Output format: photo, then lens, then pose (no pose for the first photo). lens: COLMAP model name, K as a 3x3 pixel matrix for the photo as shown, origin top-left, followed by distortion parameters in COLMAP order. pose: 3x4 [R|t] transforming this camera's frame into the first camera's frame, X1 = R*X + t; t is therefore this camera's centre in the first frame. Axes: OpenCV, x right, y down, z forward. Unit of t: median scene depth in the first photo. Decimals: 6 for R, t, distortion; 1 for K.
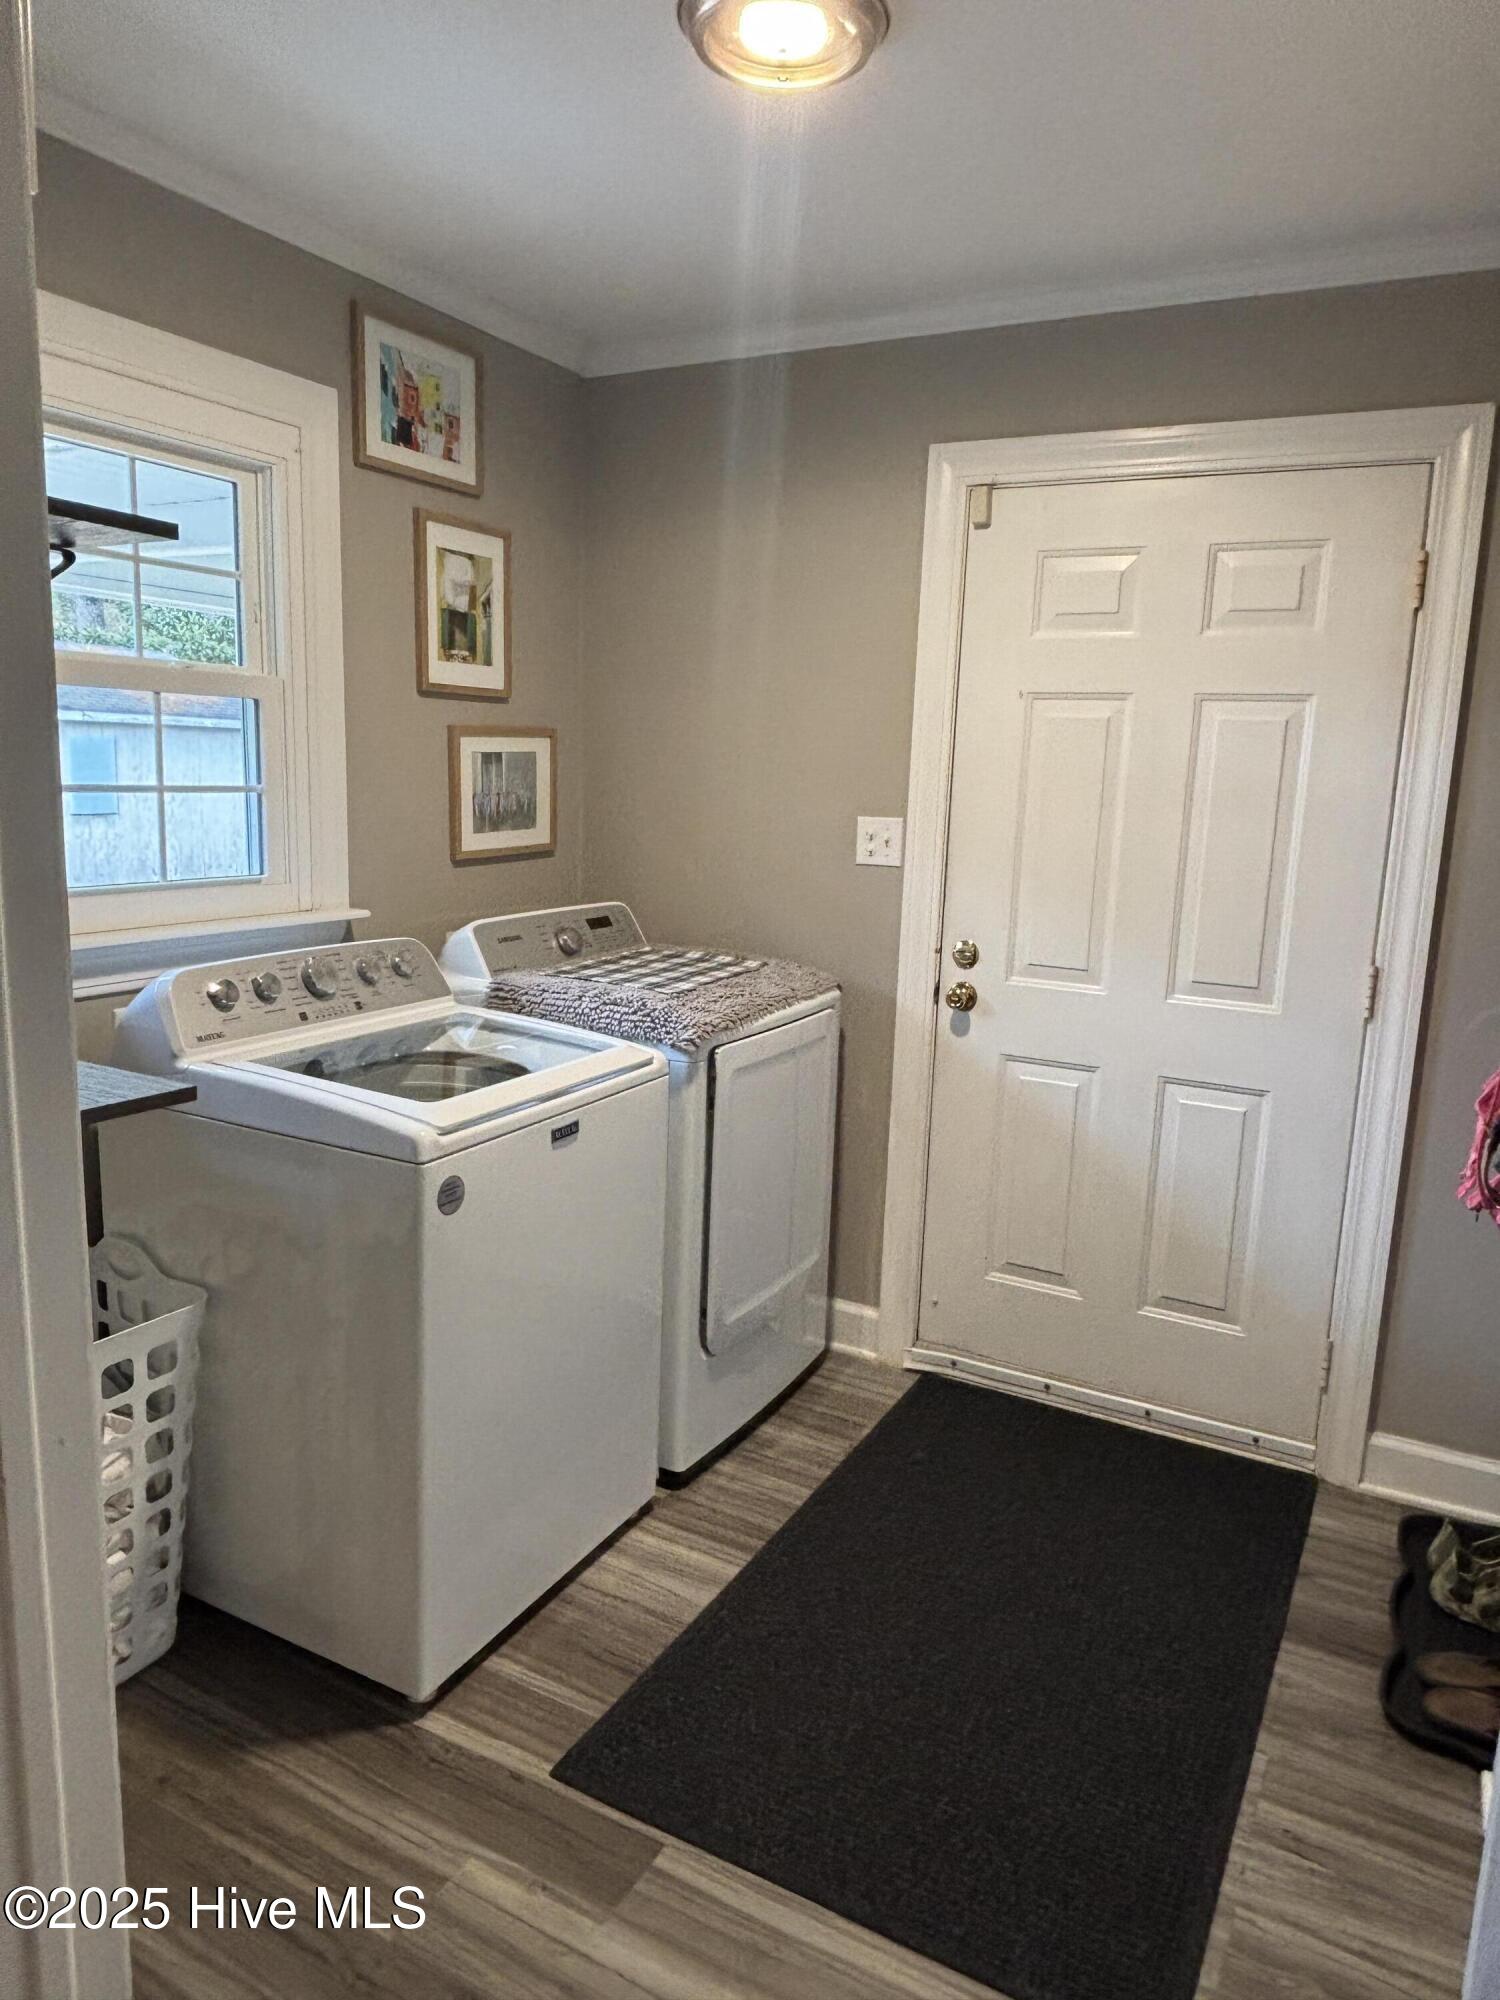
lens RADIAL K [[1313.2, 0, 746.3], [0, 1313.2, 997.8], [0, 0, 1]] dist [-0.009298, -0.000831]
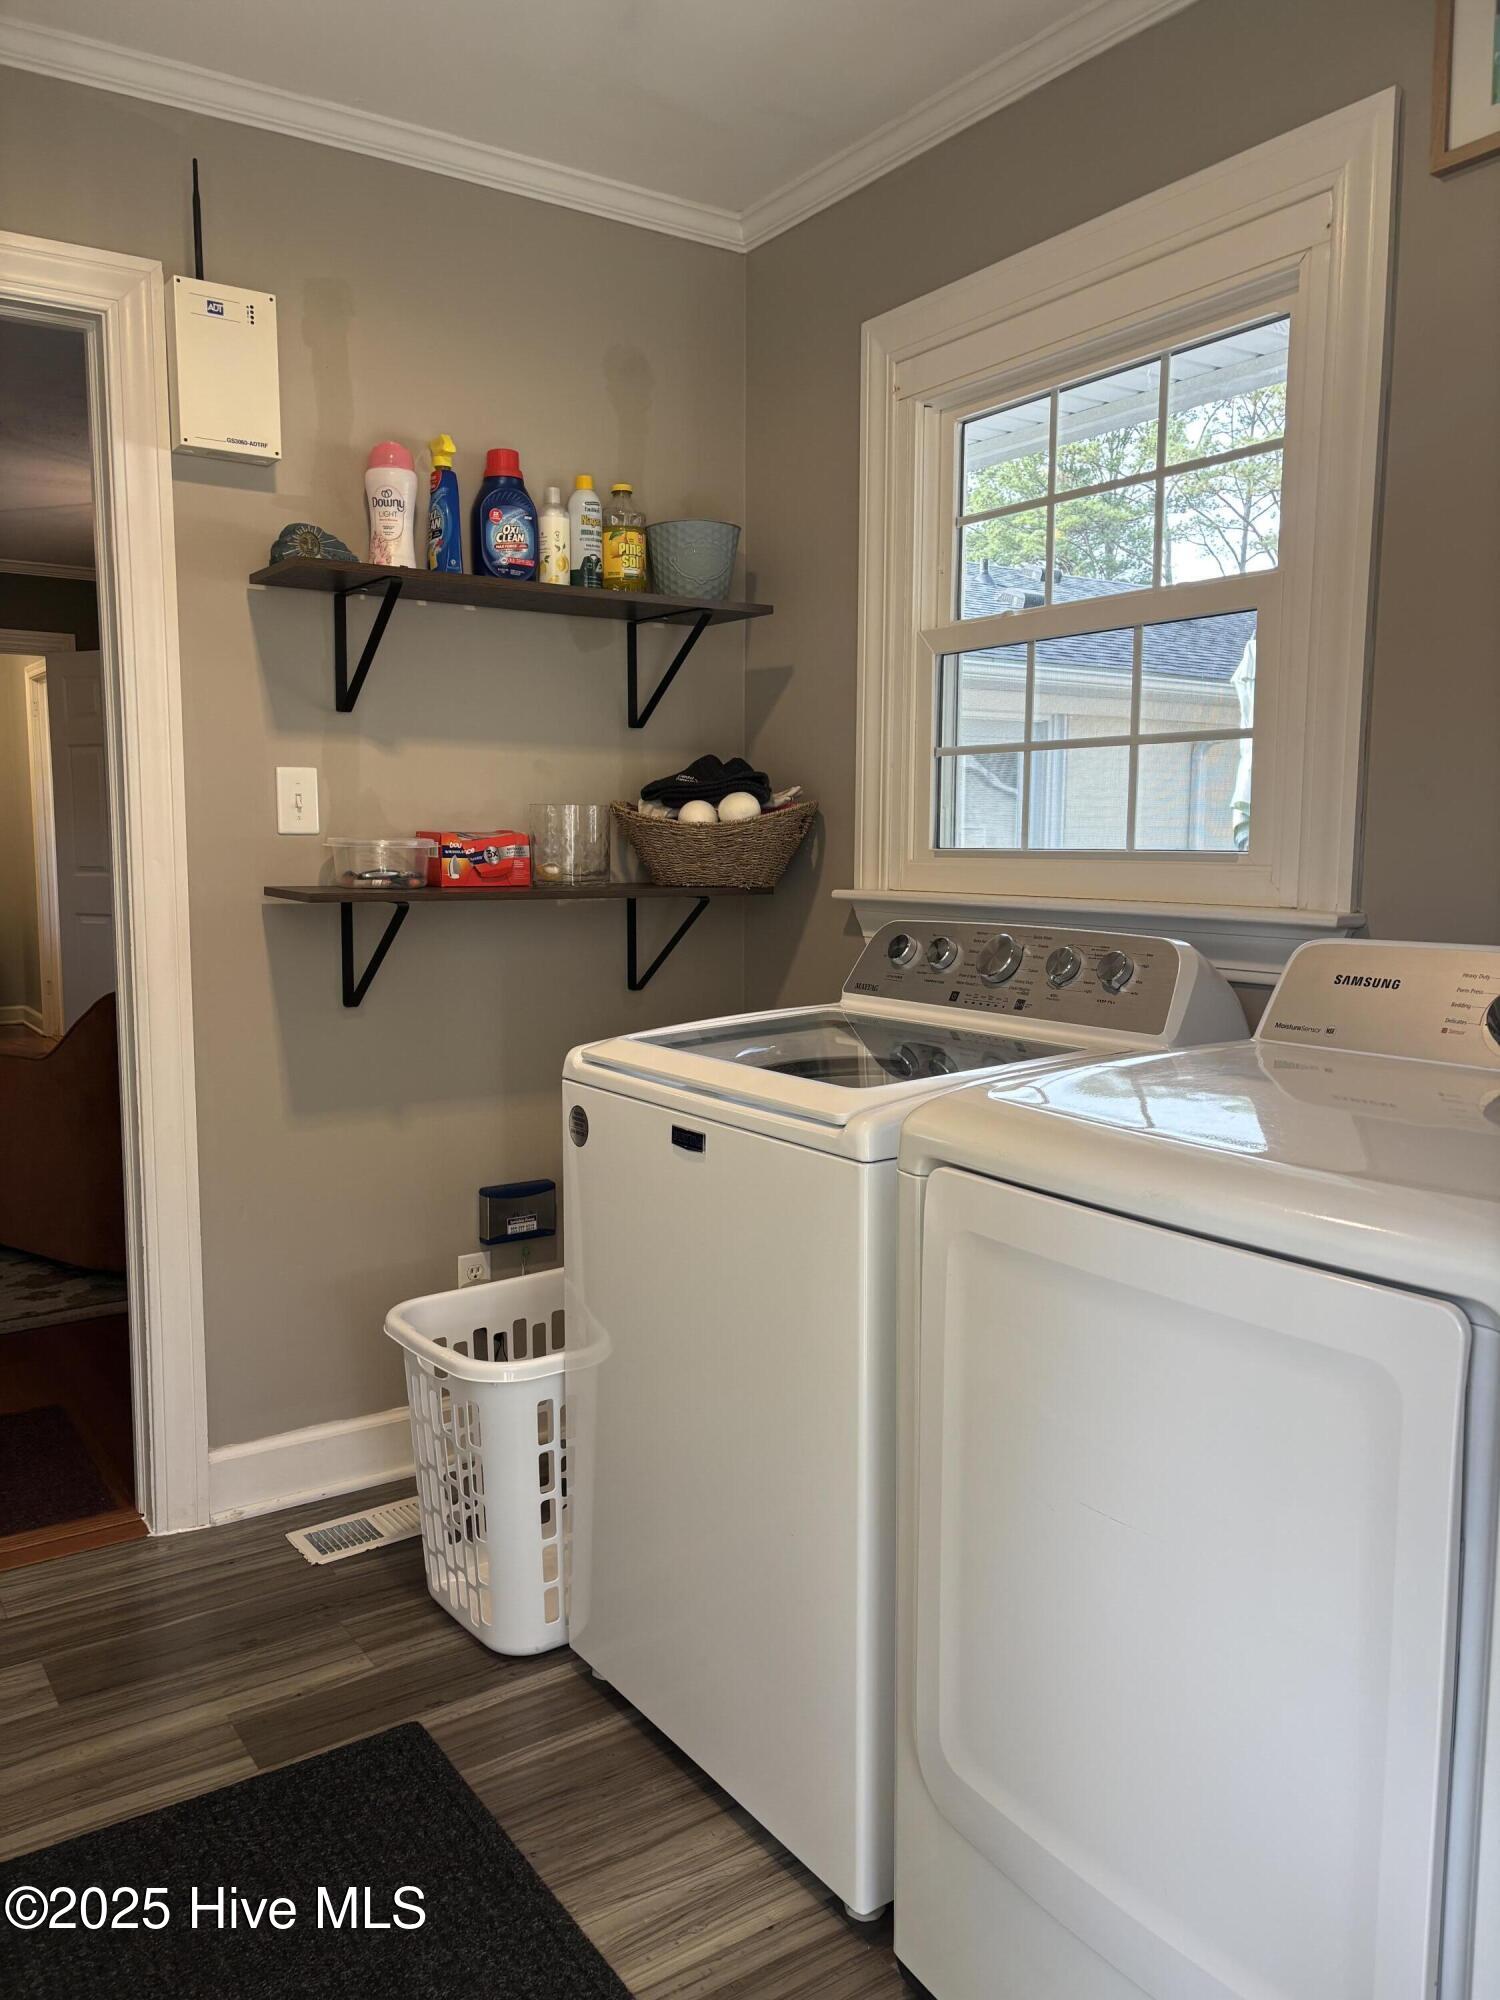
lens RADIAL K [[1508.1, 0, 748.3], [0, 1508.1, 1013.5], [0, 0, 1]] dist [0.052118, -0.054499]
pose [[-0.448794, 0.065169, -0.891256, 0.582969], [-0.176147, 0.971319, 0.159722, -0.106520], [0.876103, 0.228674, -0.424442, 1.307351]]
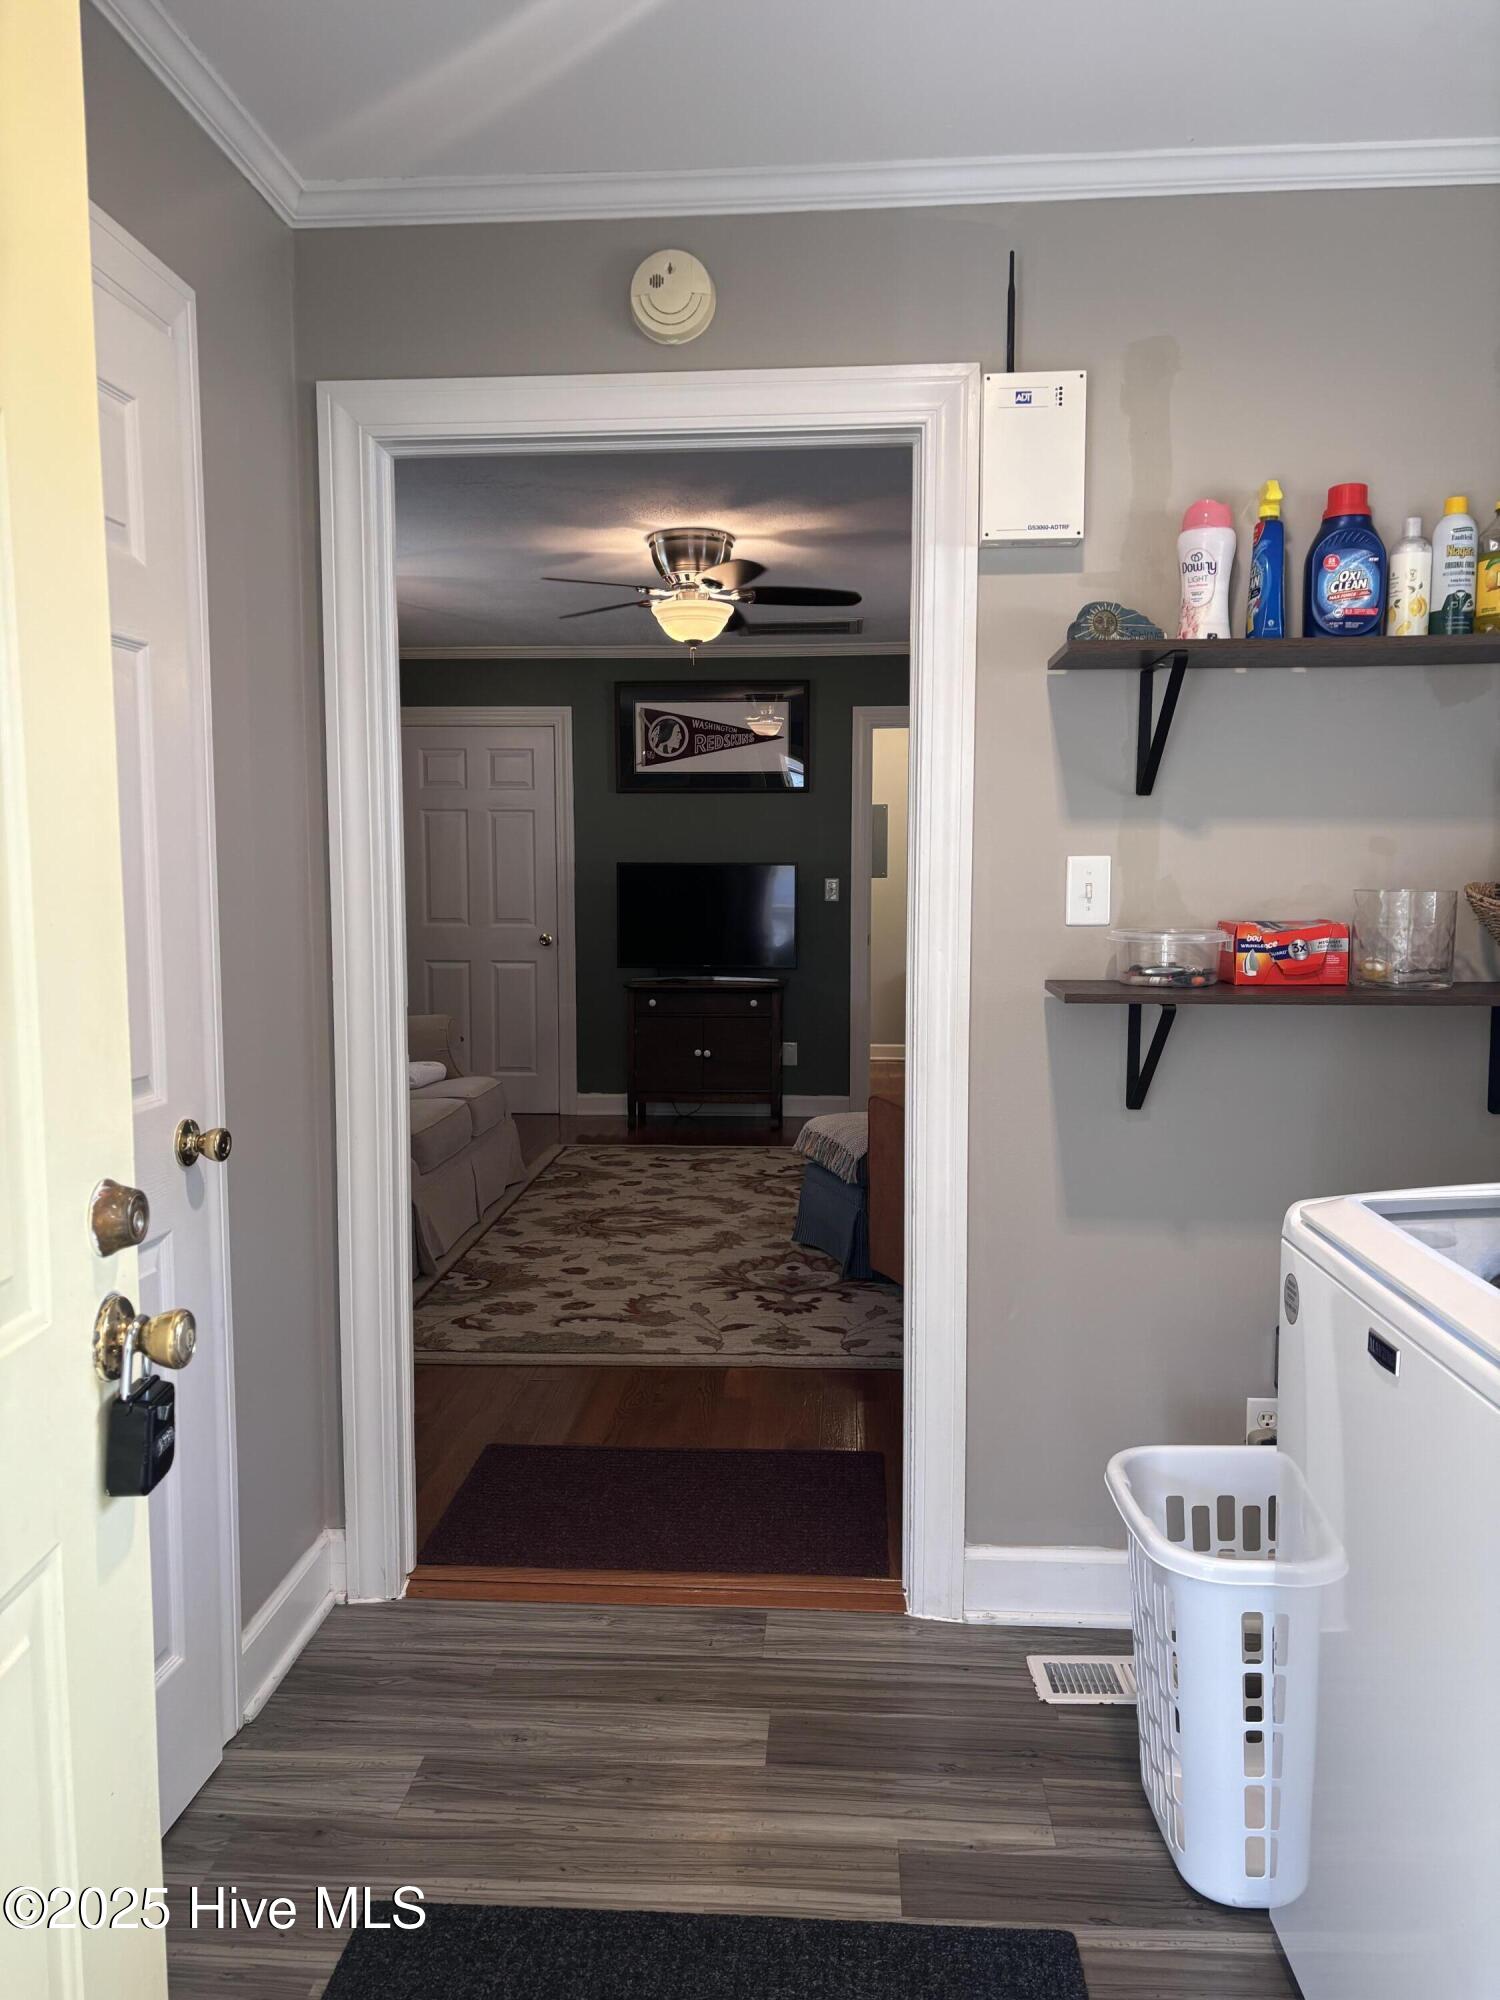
lens RADIAL K [[1508.1, 0, 755.1], [0, 1508.1, 1002.5], [0, 0, 1]] dist [0.052118, -0.054499]
pose [[-0.903749, -0.000404, -0.428062, 0.386296], [-0.109135, 0.967171, 0.229500, -0.165576], [0.413916, 0.254127, -0.874124, 1.361584]]
